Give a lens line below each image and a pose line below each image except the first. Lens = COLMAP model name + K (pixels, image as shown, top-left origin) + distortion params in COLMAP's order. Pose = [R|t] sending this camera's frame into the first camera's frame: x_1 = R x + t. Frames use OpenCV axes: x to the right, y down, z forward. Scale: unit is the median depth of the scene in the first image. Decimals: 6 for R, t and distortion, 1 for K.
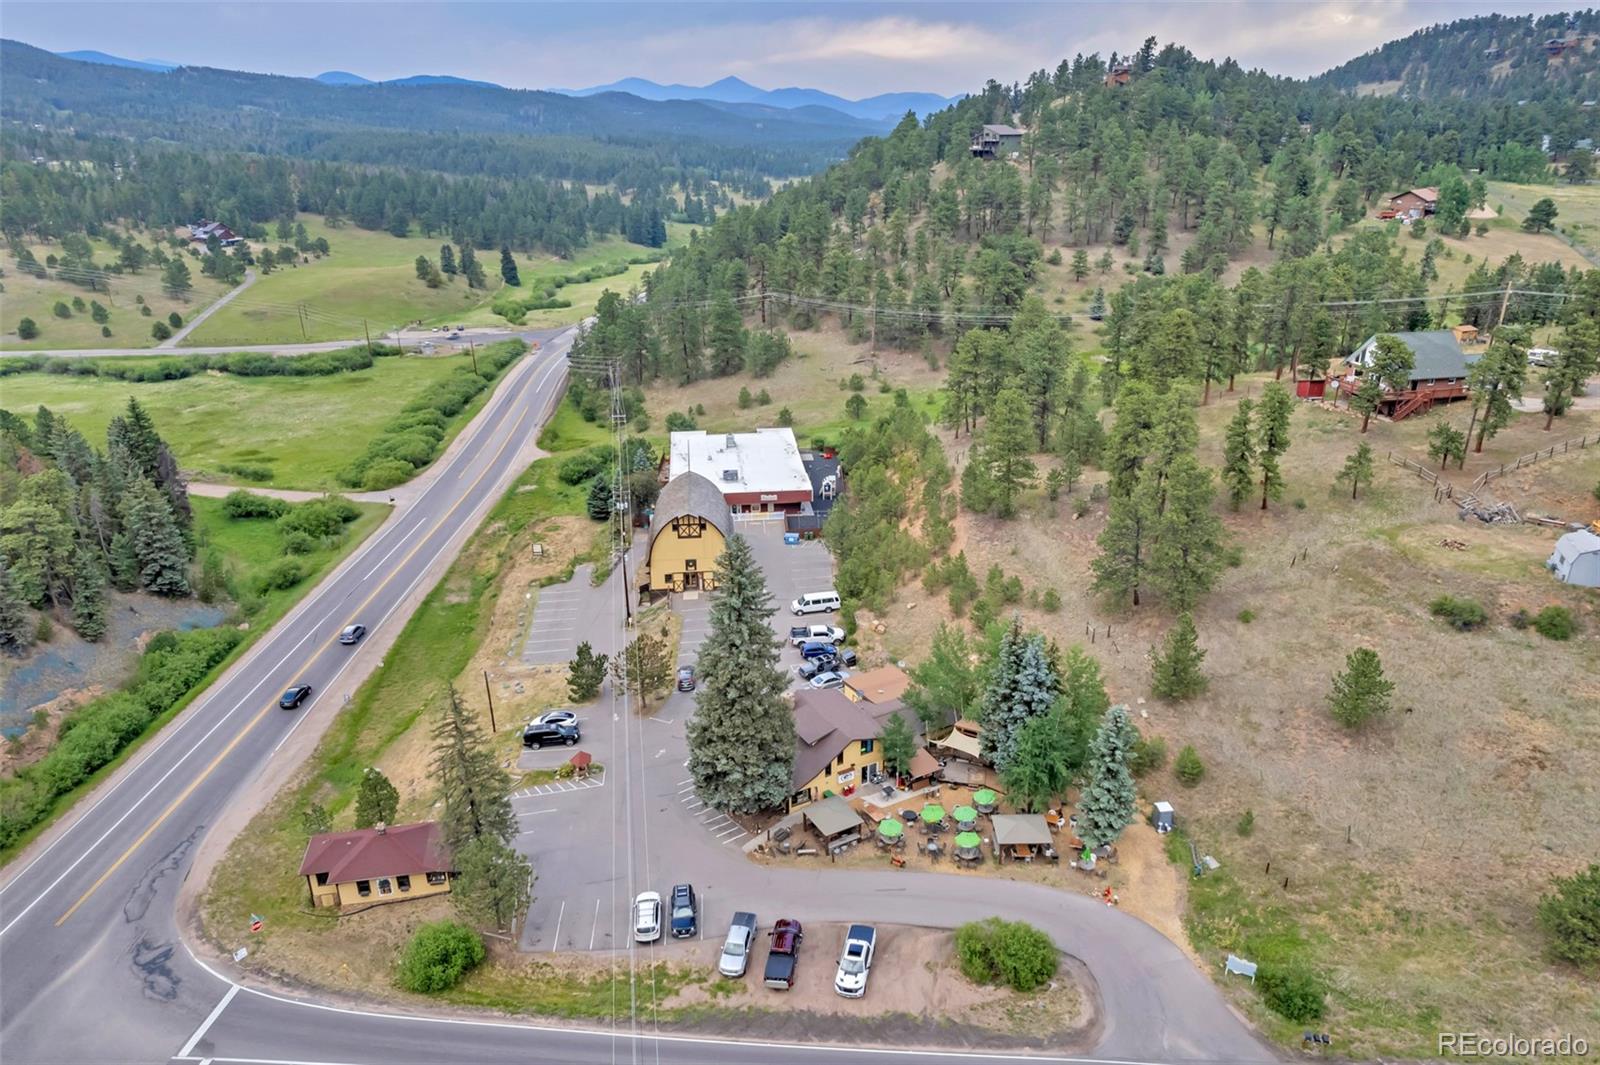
lens RADIAL K [[1031.3, 0, 796.7], [0, 1031.3, 543.8], [0, 0, 1]] dist [-0.063624, 0.052033]
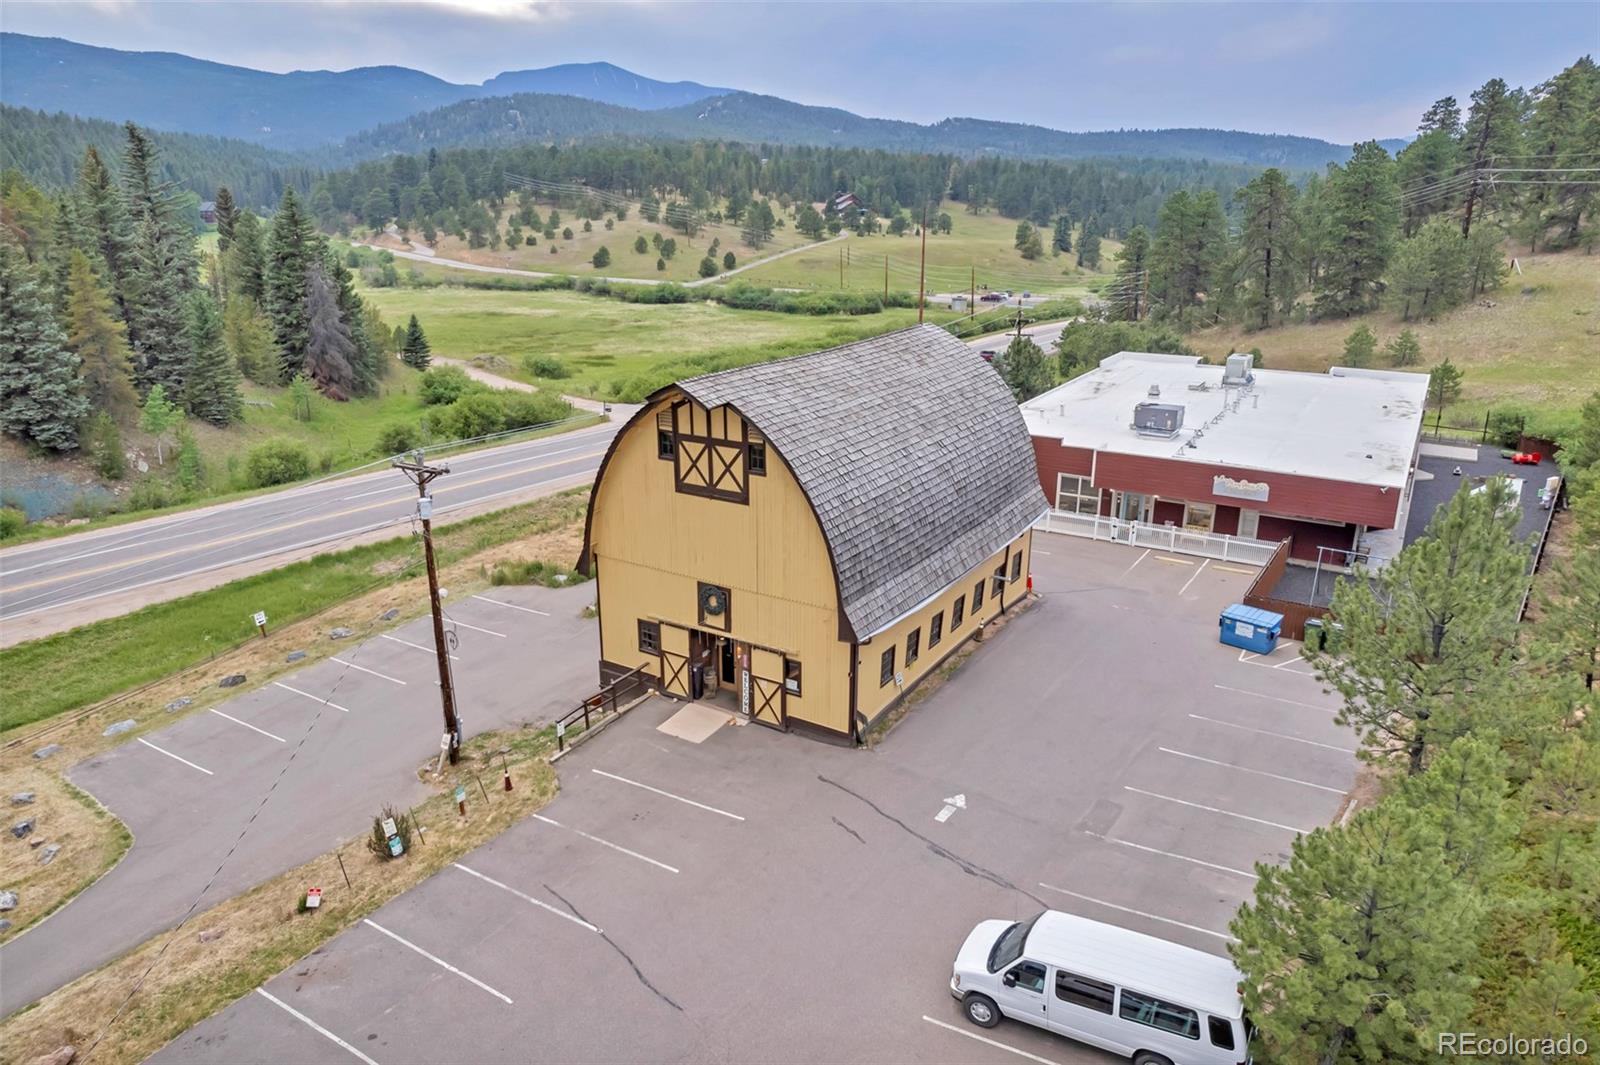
lens RADIAL K [[1021.4, 0, 782.8], [0, 1021.4, 561.6], [0, 0, 1]] dist [-0.047833, 0.025799]
pose [[0.780180, 0.207749, -0.590051, 0.083303], [-0.230545, 0.972338, 0.037515, -0.005468], [0.581522, 0.106764, 0.806494, 1.133104]]
